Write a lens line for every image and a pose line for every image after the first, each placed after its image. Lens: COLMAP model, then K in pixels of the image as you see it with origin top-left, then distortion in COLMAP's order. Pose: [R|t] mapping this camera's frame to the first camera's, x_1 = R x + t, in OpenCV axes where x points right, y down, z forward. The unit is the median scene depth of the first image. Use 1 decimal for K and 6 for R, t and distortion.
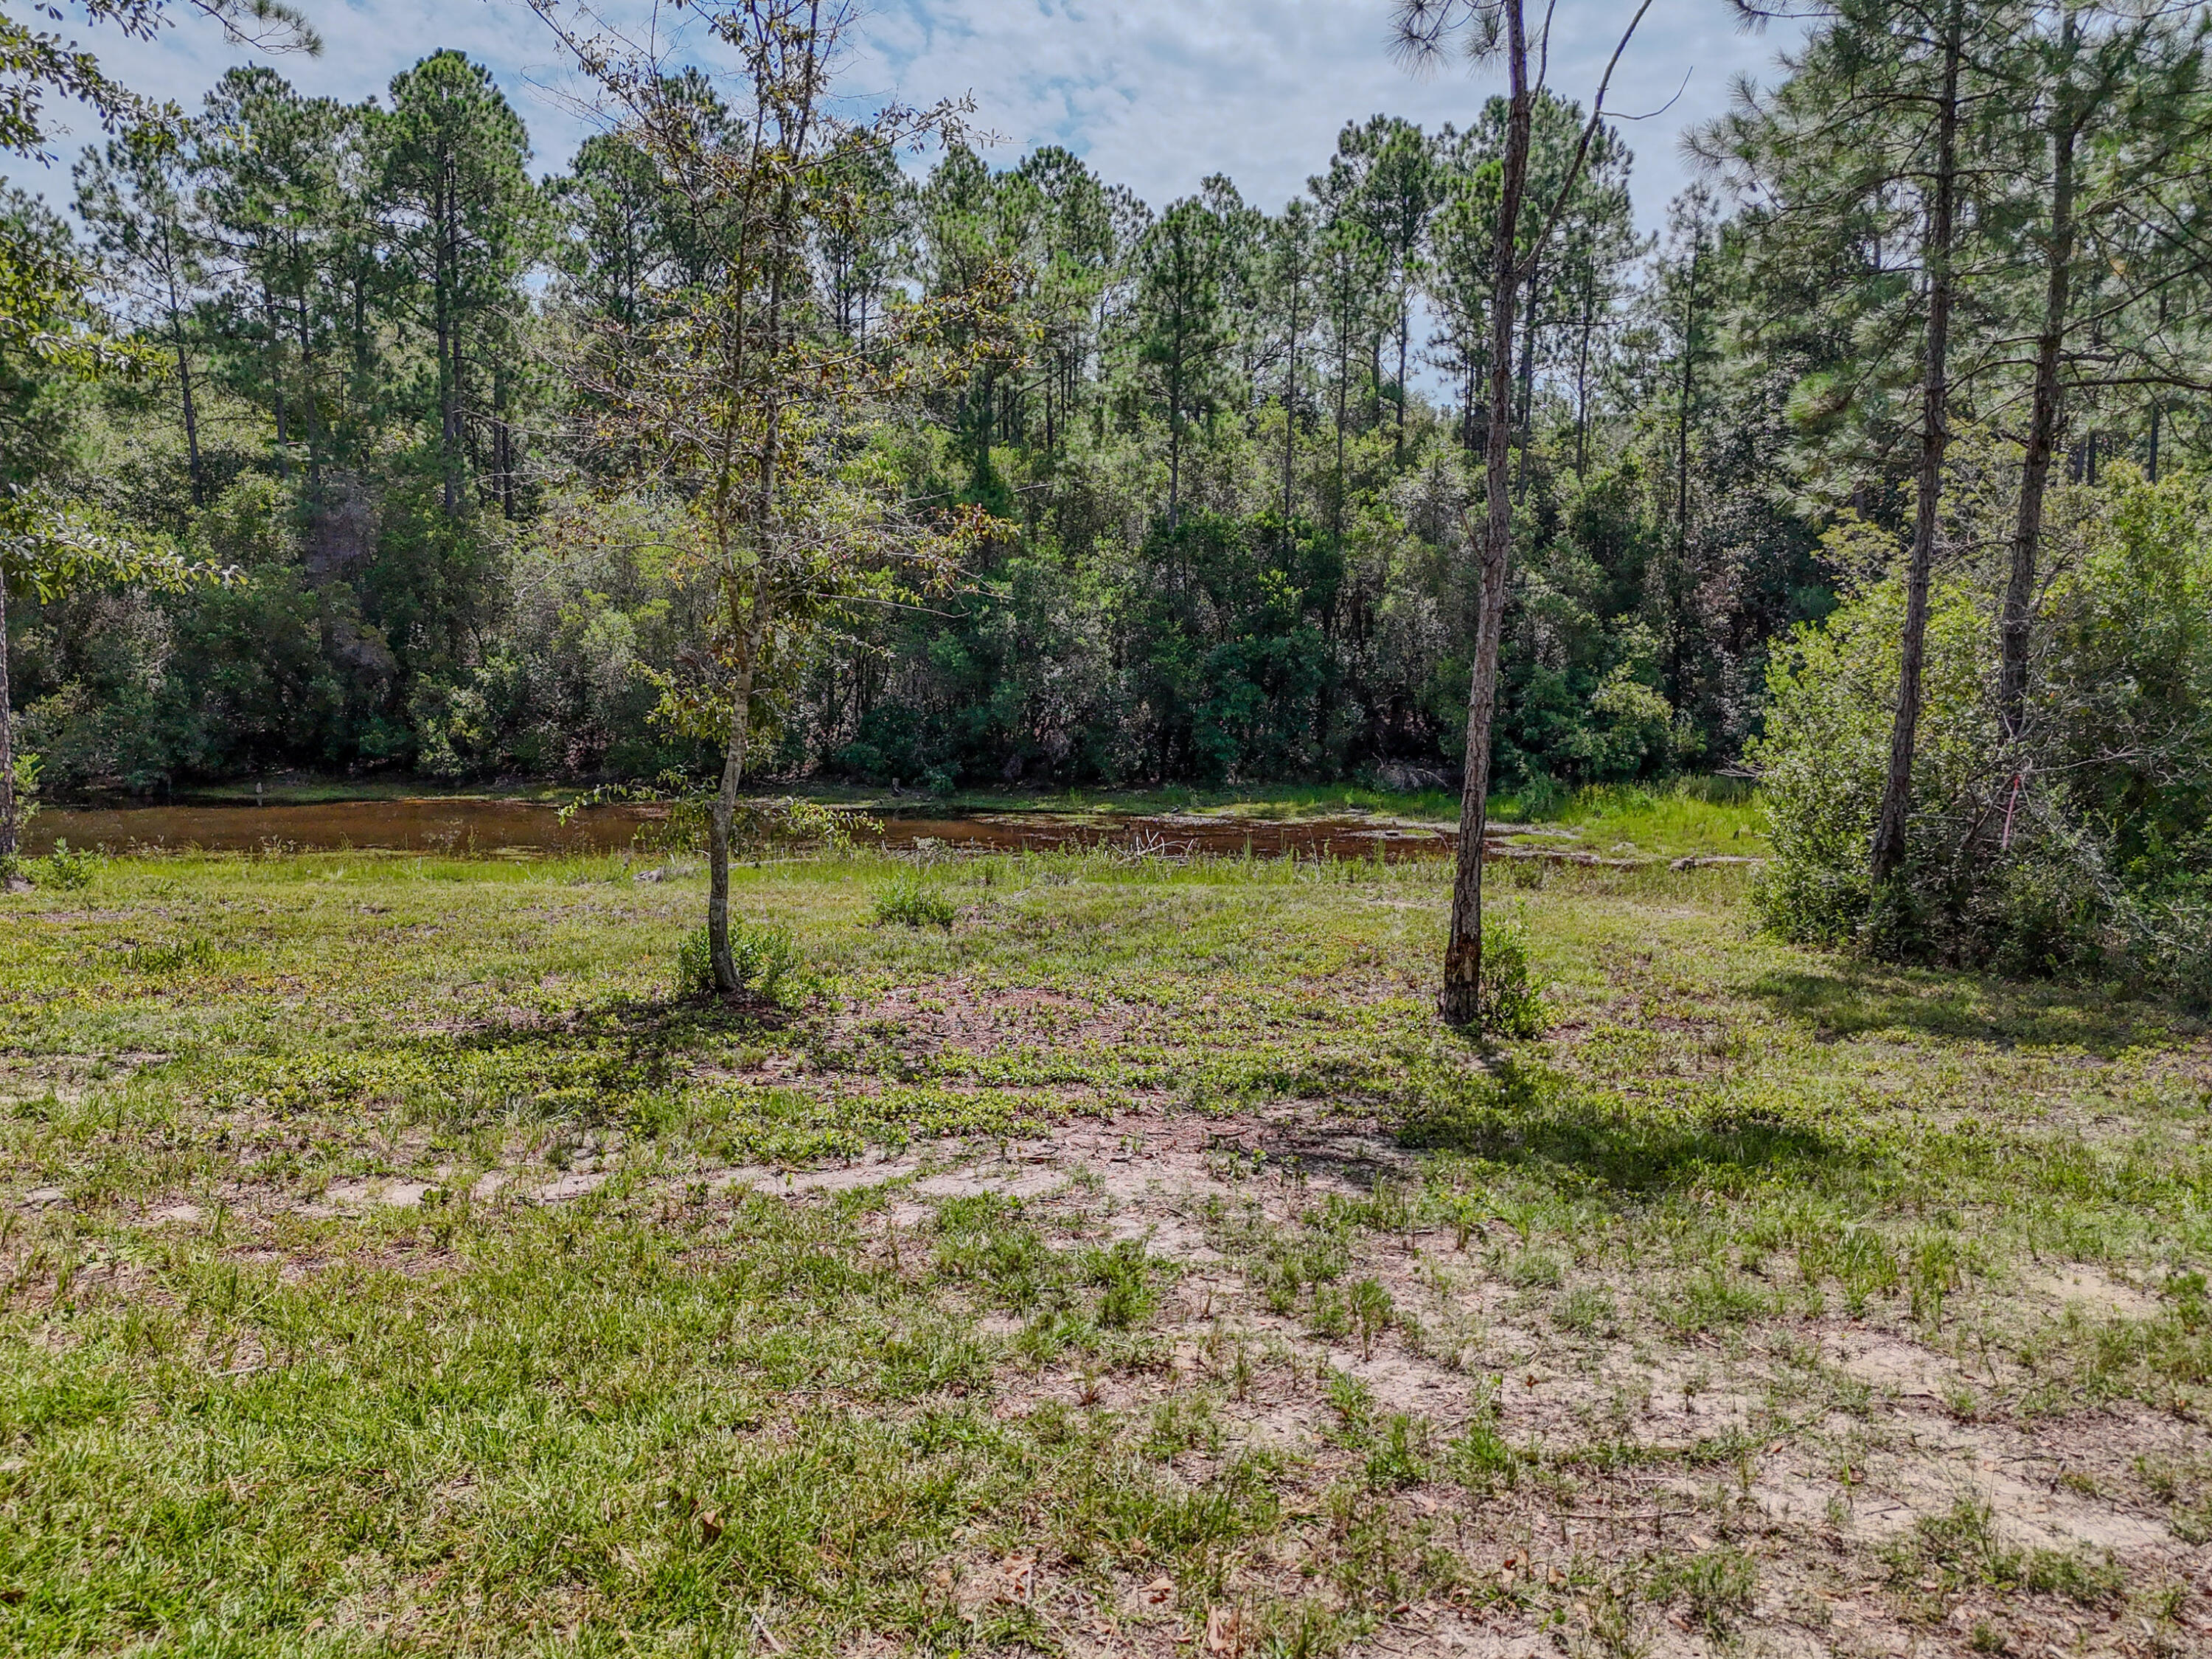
lens RADIAL K [[1878.8, 0, 1106.1], [0, 1878.8, 828.0], [0, 0, 1]] dist [0.019291, -0.037669]
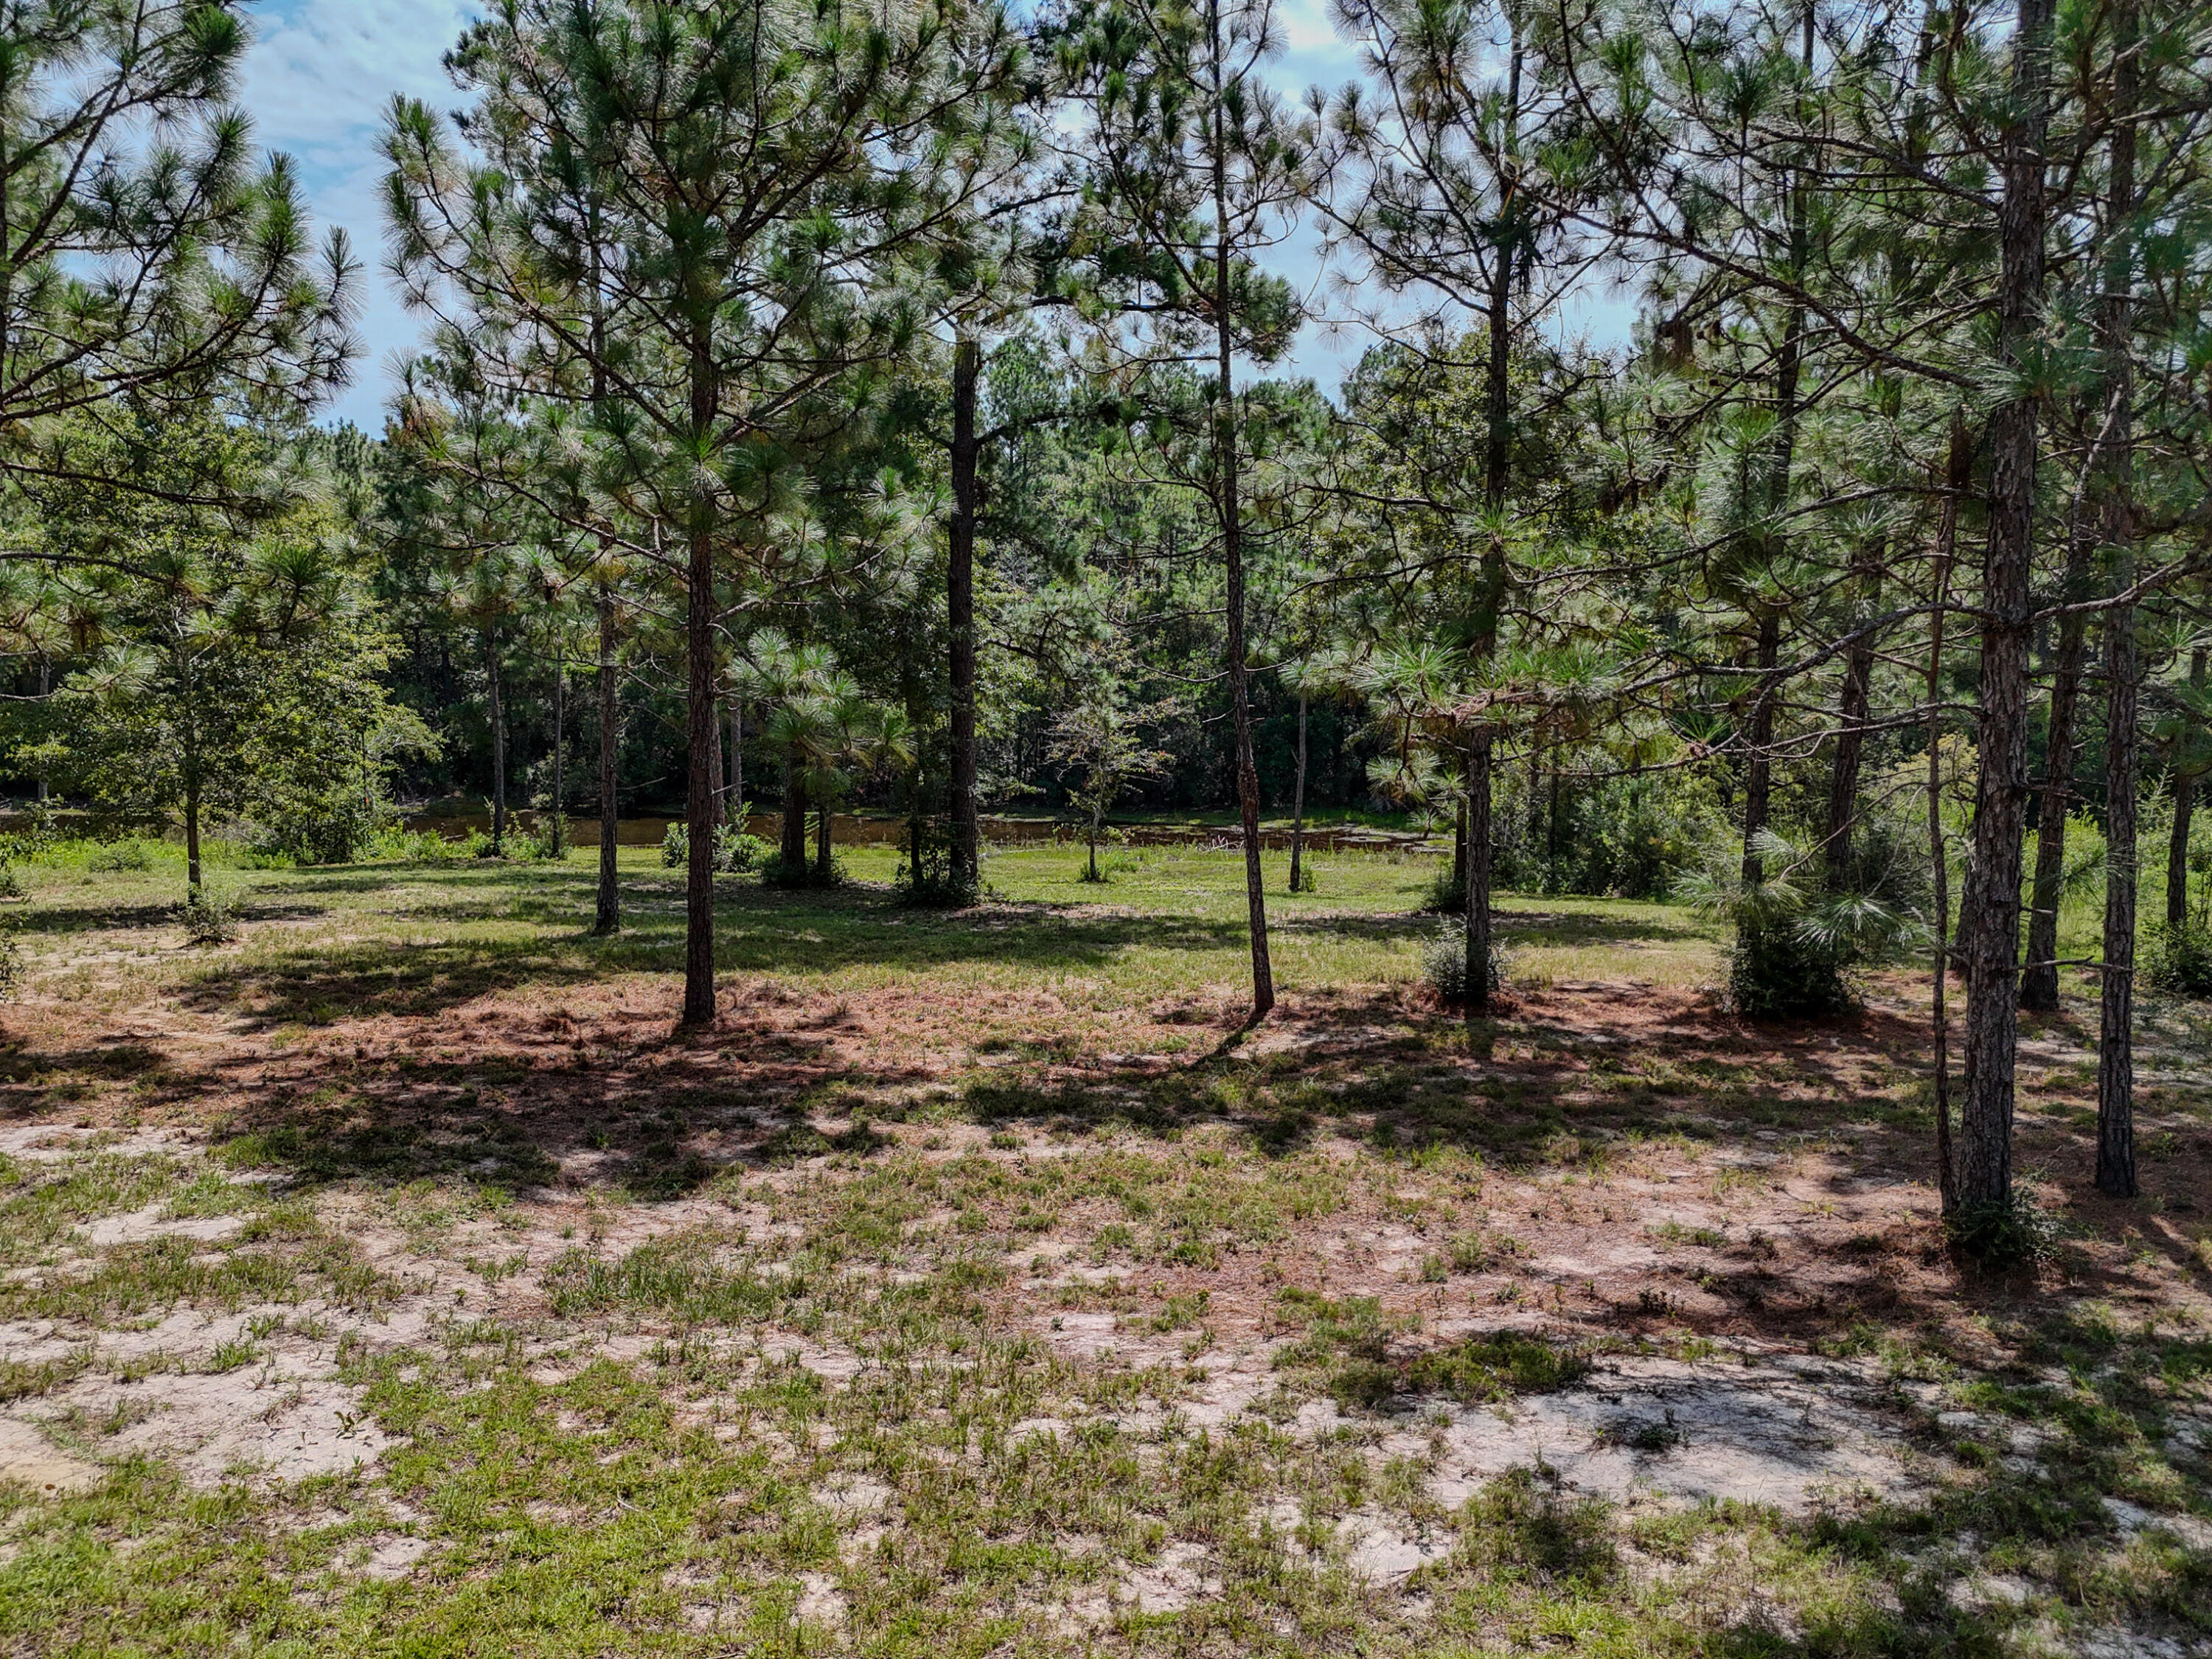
lens RADIAL K [[1878.8, 0, 1103.2], [0, 1878.8, 826.2], [0, 0, 1]] dist [0.019291, -0.037669]
pose [[0.998808, 0.006754, -0.048346, -0.002565], [-0.006857, 0.999975, -0.001955, -0.003146], [0.048332, 0.002284, 0.998829, -0.681924]]
